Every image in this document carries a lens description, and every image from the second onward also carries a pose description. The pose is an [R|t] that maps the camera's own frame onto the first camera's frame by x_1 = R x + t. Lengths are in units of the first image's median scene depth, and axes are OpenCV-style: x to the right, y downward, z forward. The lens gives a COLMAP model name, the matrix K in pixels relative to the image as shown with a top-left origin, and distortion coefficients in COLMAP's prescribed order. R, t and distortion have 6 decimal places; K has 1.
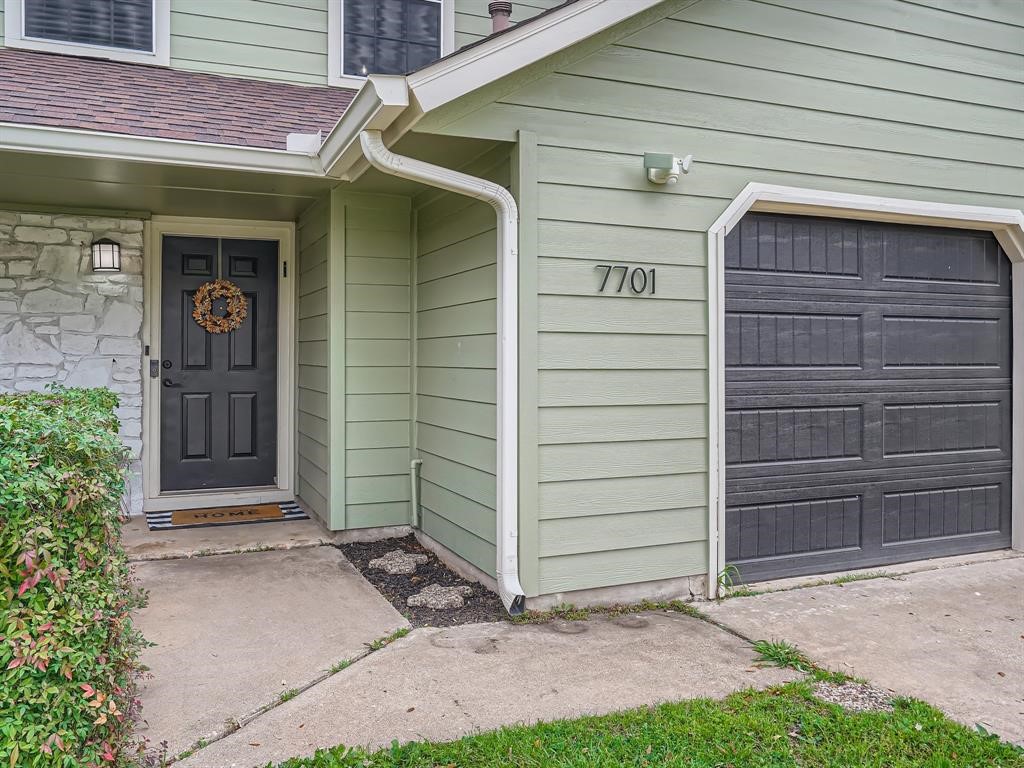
lens RADIAL K [[816.8, 0, 496.1], [0, 816.8, 360.8], [0, 0, 1]] dist [0.000974, 0.006536]
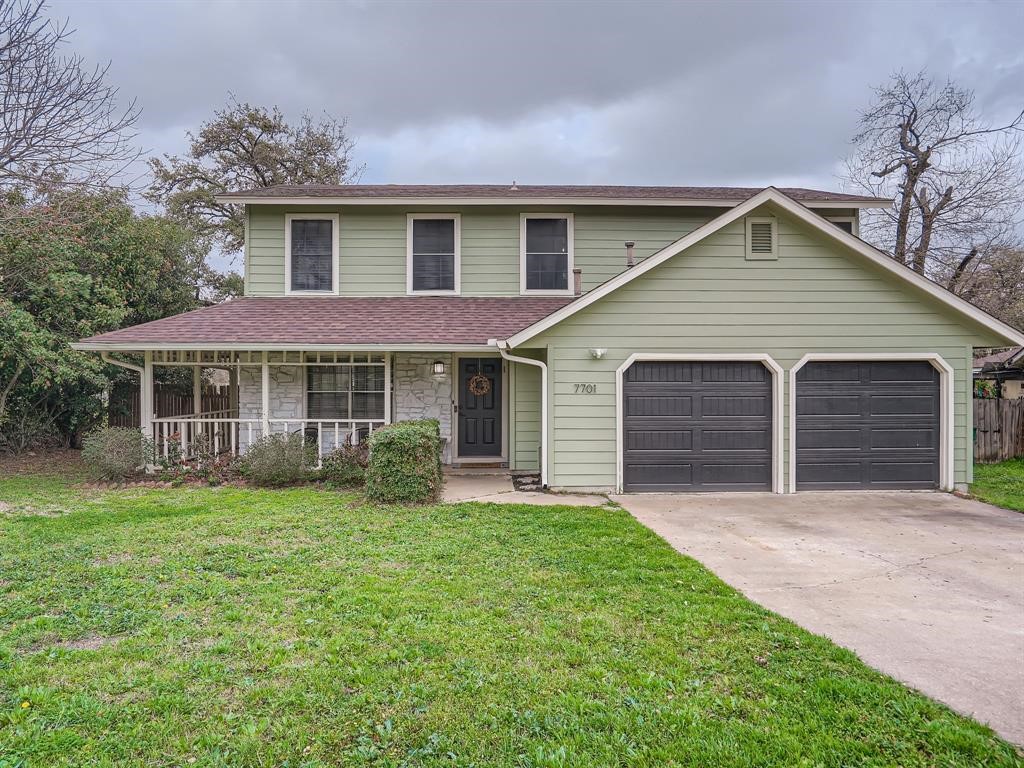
lens RADIAL K [[816.8, 0, 513.1], [0, 816.8, 381.4], [0, 0, 1]] dist [0.000974, 0.006536]
pose [[0.928321, 0.004722, -0.371749, 0.876356], [0.000693, 0.999896, 0.014431, -0.141267], [0.371779, -0.013654, 0.928221, -1.644095]]
